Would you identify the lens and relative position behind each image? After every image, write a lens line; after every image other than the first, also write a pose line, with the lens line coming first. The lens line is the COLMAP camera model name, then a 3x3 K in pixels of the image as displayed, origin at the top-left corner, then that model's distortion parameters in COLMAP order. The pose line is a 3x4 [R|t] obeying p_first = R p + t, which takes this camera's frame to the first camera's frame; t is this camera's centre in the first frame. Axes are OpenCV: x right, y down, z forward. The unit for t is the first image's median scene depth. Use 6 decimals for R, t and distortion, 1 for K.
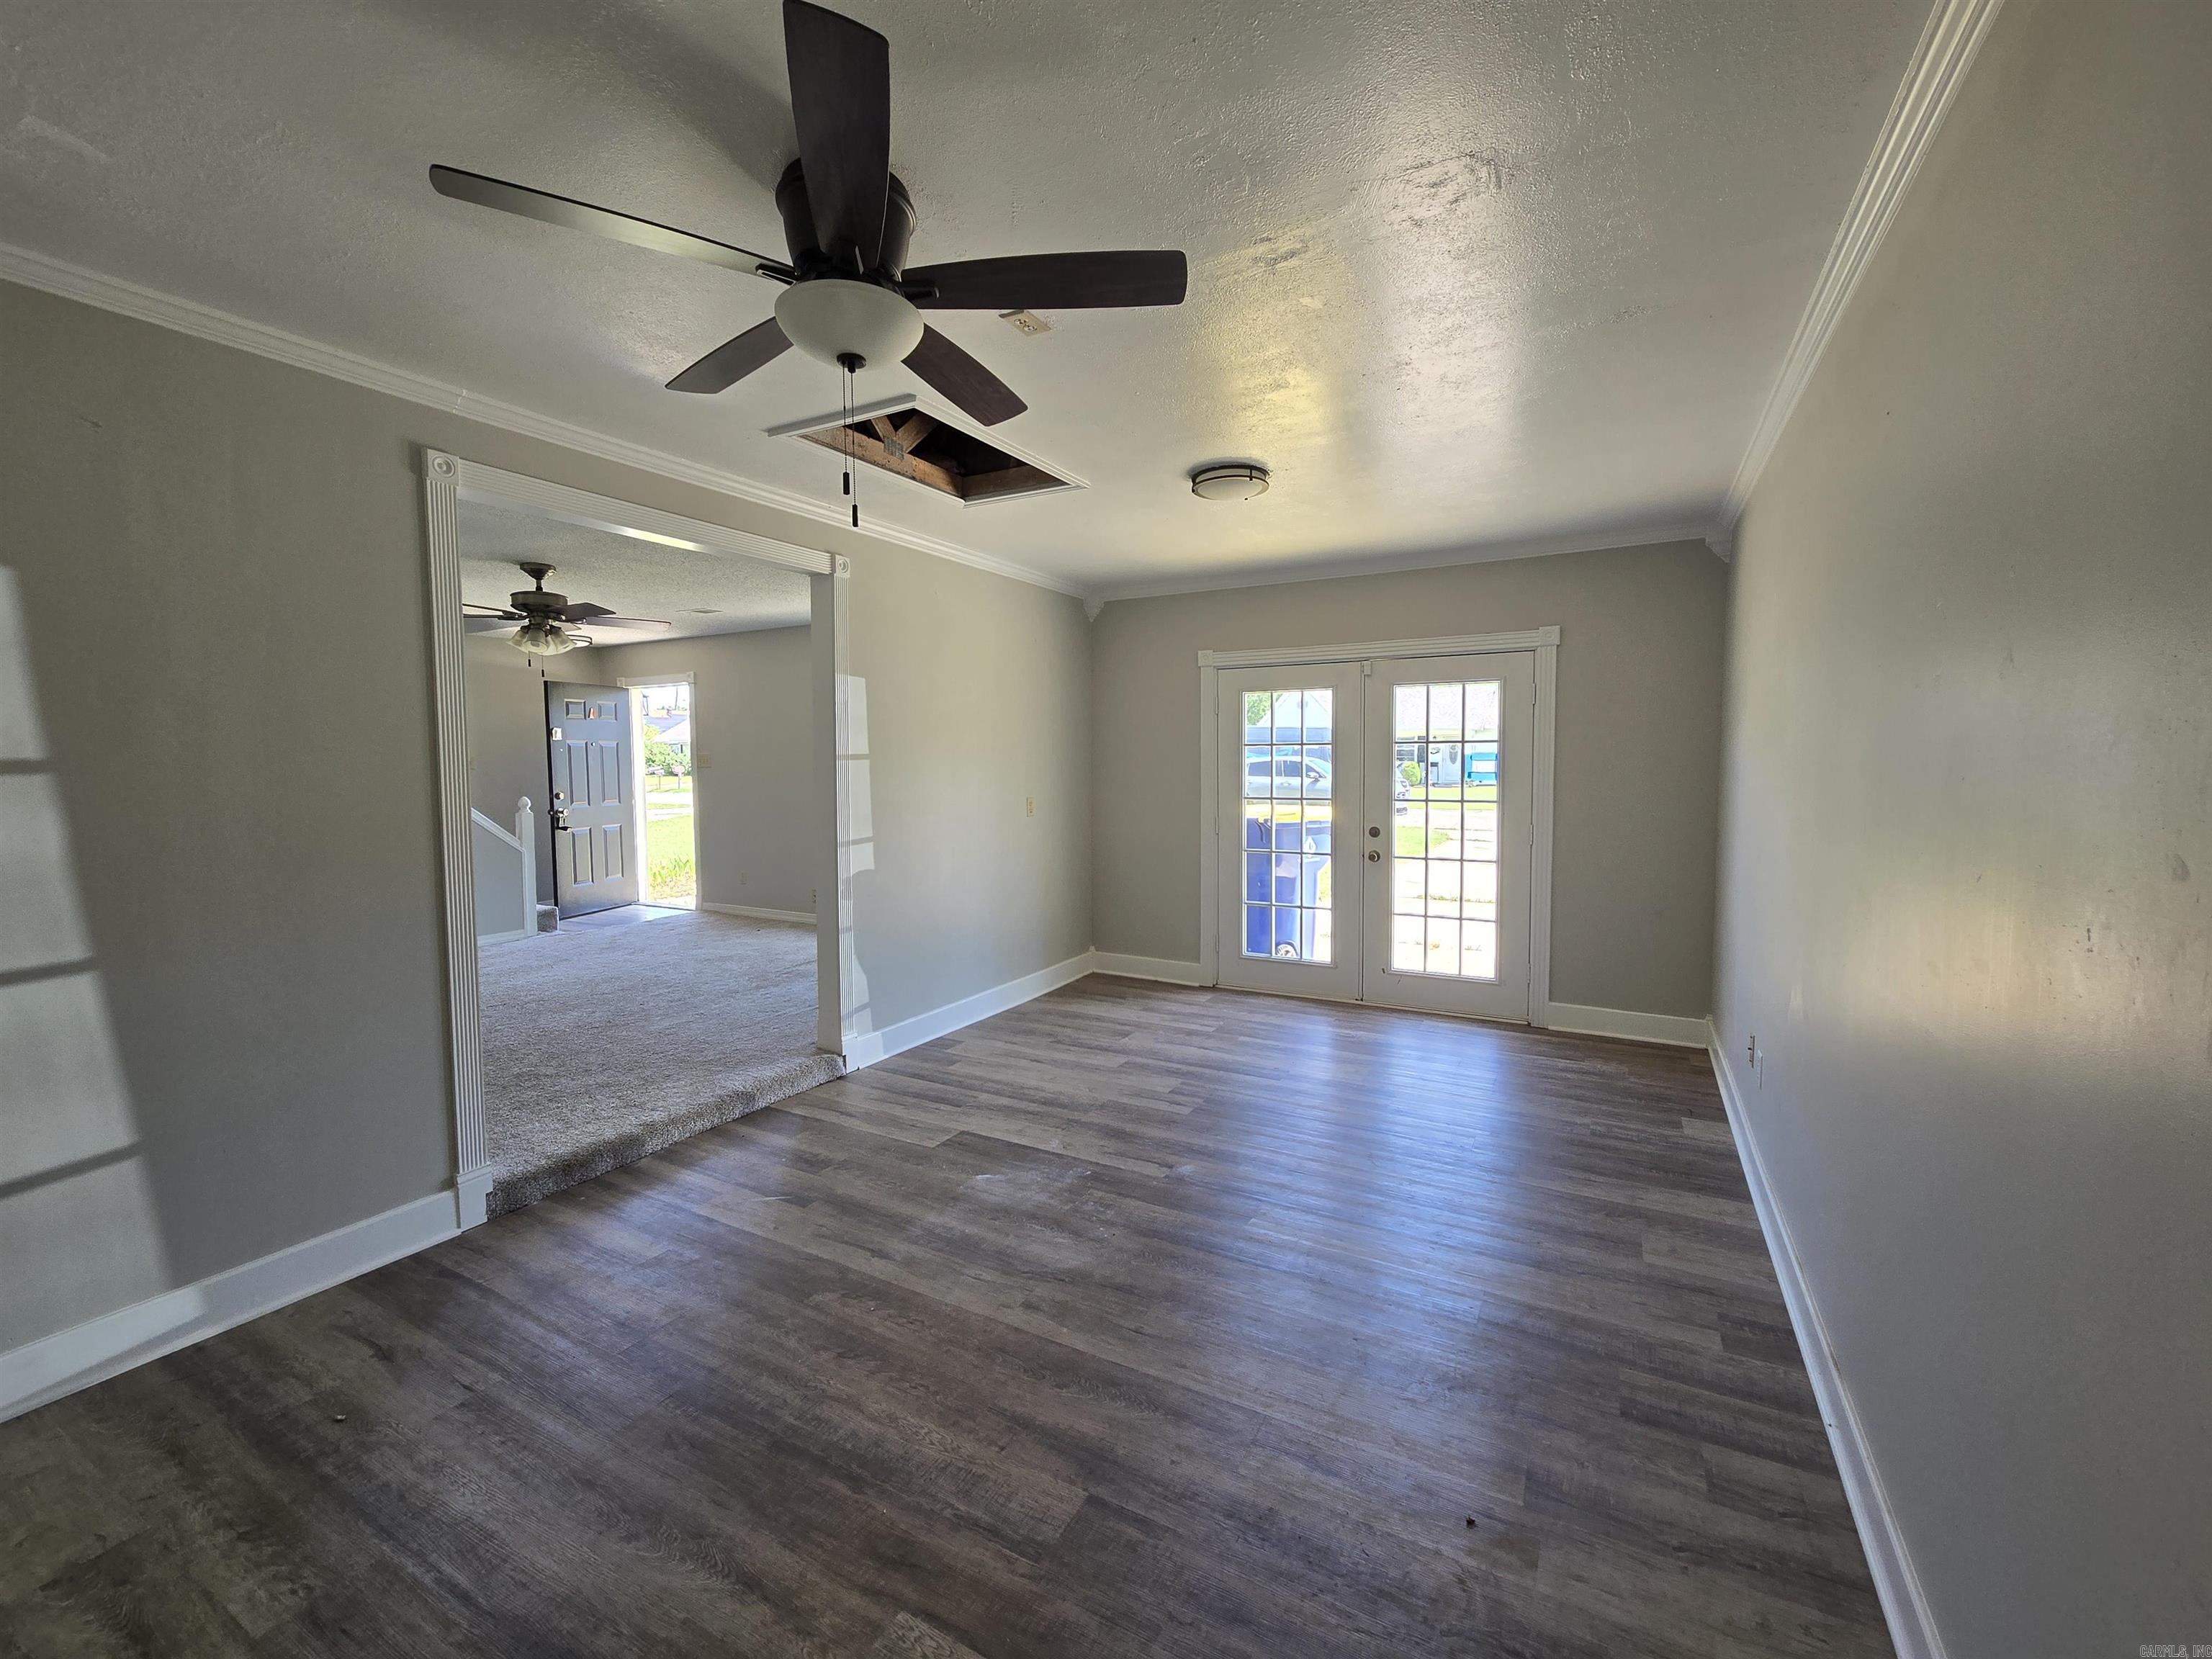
lens RADIAL K [[907.4, 0, 1107.8], [0, 907.4, 805.7], [0, 0, 1]] dist [0.001841, 0.000264]
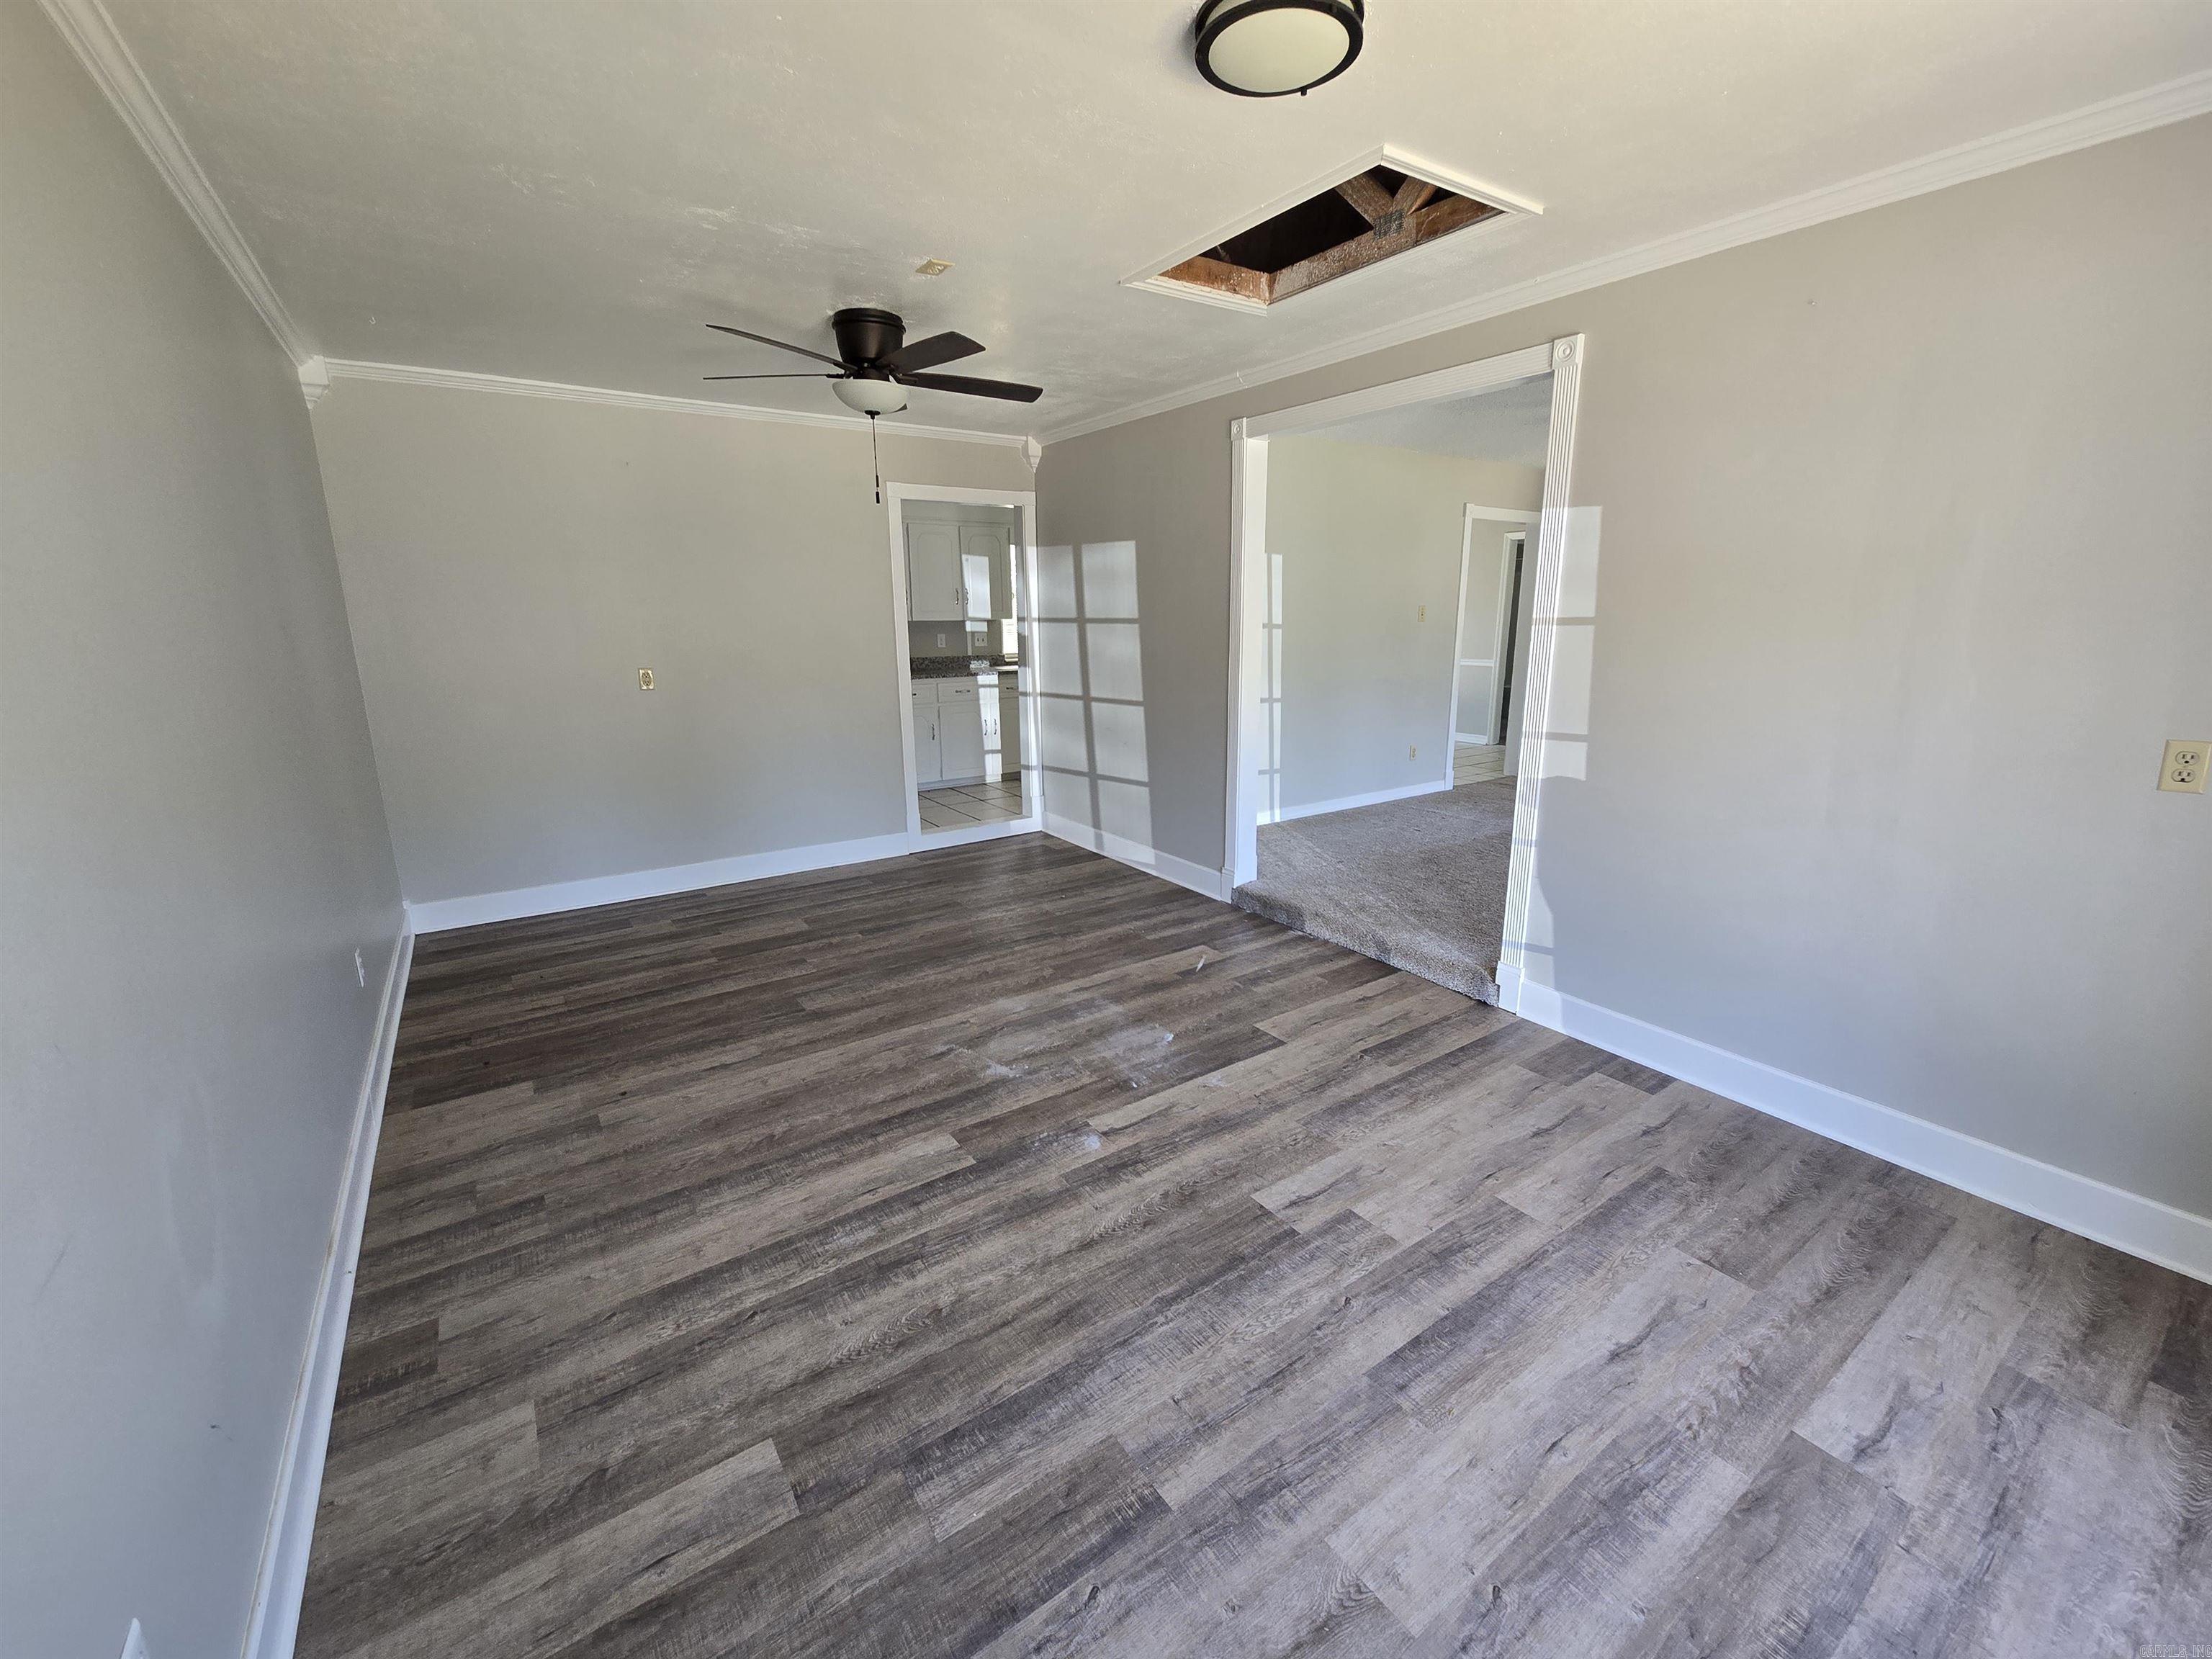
lens RADIAL K [[904.6, 0, 1113.3], [0, 904.6, 820.8], [0, 0, 1]] dist [0.000692, 0.000194]
pose [[-0.433830, 0.216175, -0.874677, 0.720936], [-0.038753, 0.965415, 0.257822, -0.093679], [0.900161, 0.145747, -0.410448, 1.284611]]
